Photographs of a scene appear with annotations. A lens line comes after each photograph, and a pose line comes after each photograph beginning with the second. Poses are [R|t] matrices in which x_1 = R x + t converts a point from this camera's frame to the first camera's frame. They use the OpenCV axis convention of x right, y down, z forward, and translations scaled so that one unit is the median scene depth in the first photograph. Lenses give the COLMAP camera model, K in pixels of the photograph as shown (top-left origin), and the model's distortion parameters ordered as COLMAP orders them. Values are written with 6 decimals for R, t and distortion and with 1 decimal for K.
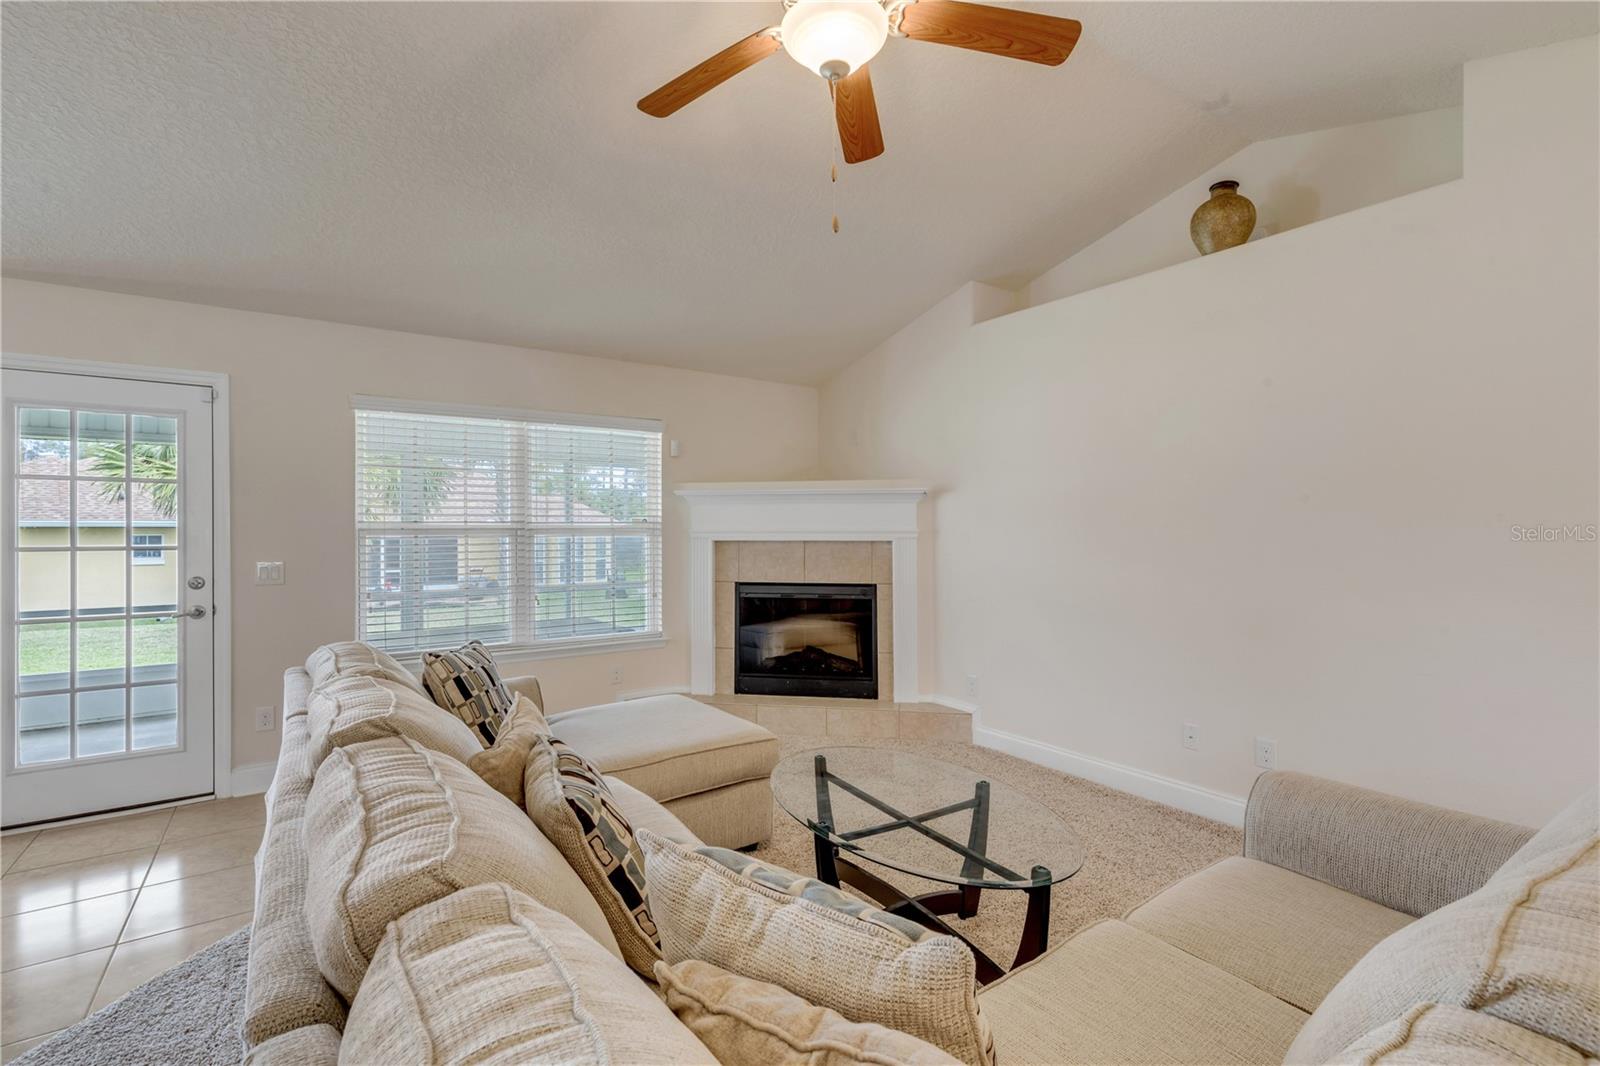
lens RADIAL K [[718.9, 0, 793.8], [0, 718.9, 531.1], [0, 0, 1]] dist [0.002481, -0.000480]
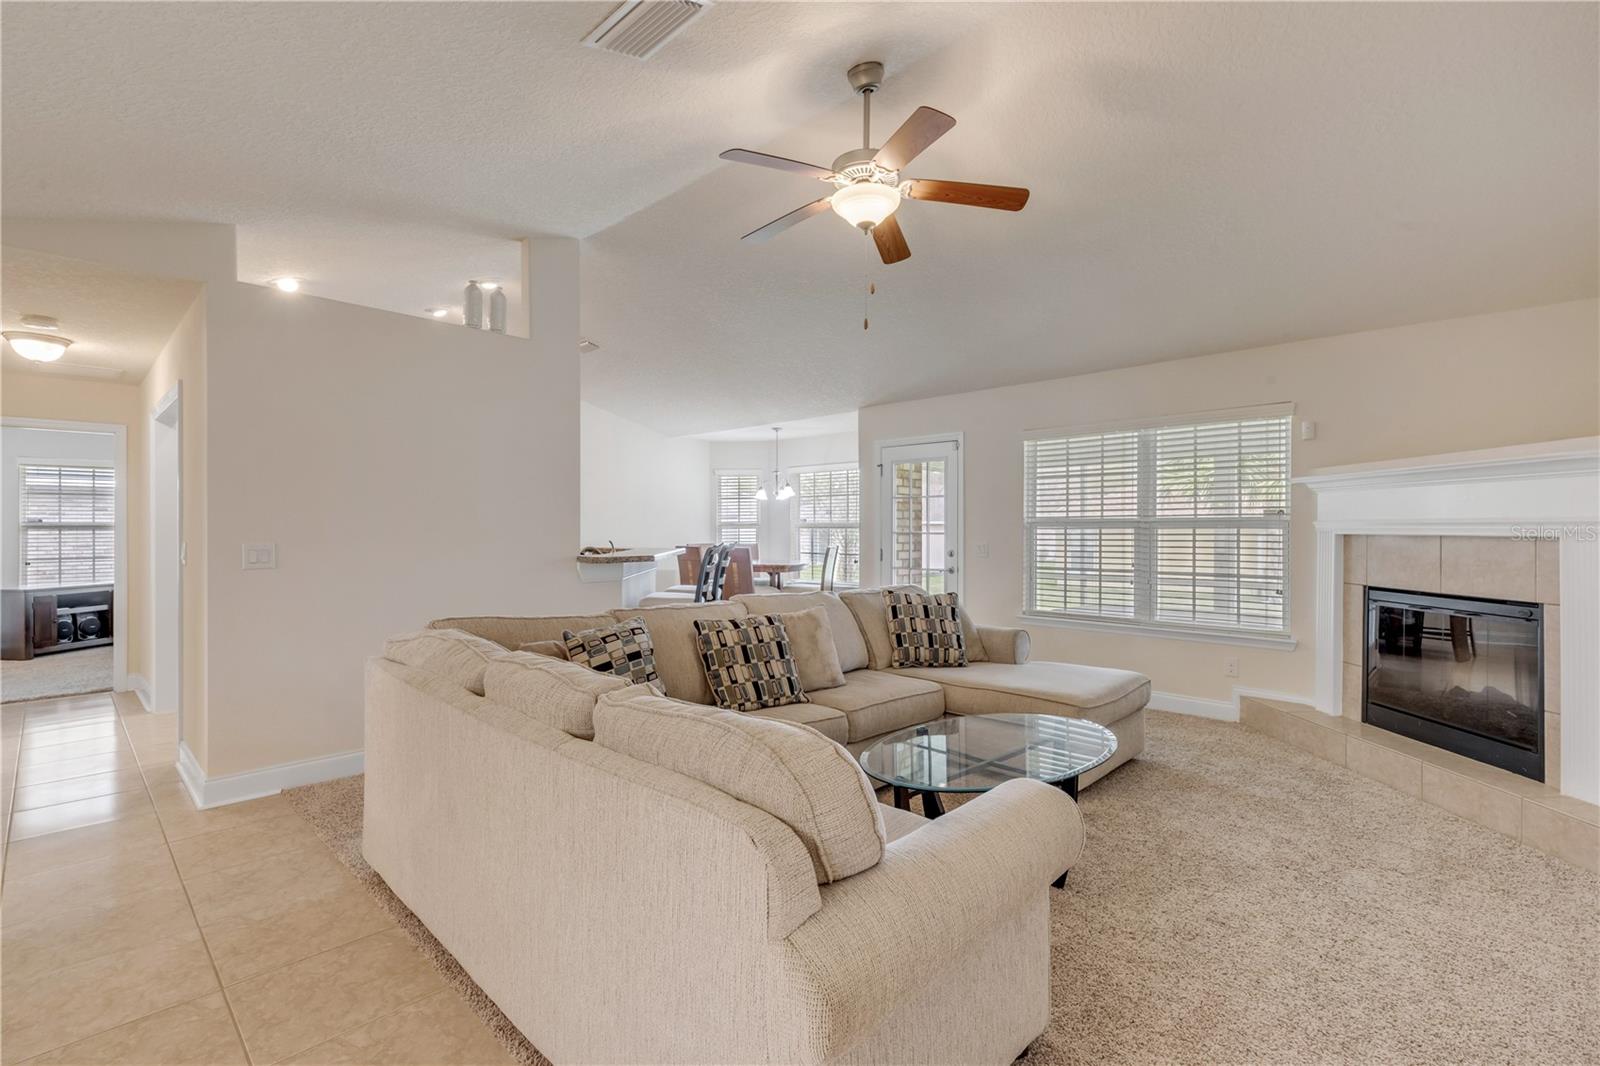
lens RADIAL K [[718.9, 0, 793.8], [0, 718.9, 531.1], [0, 0, 1]] dist [0.002481, -0.000480]
pose [[0.189711, 0.005732, -0.981823, 0.620458], [-0.003435, 0.999981, 0.005175, 0.007385], [0.981834, 0.002391, 0.189727, 0.217626]]
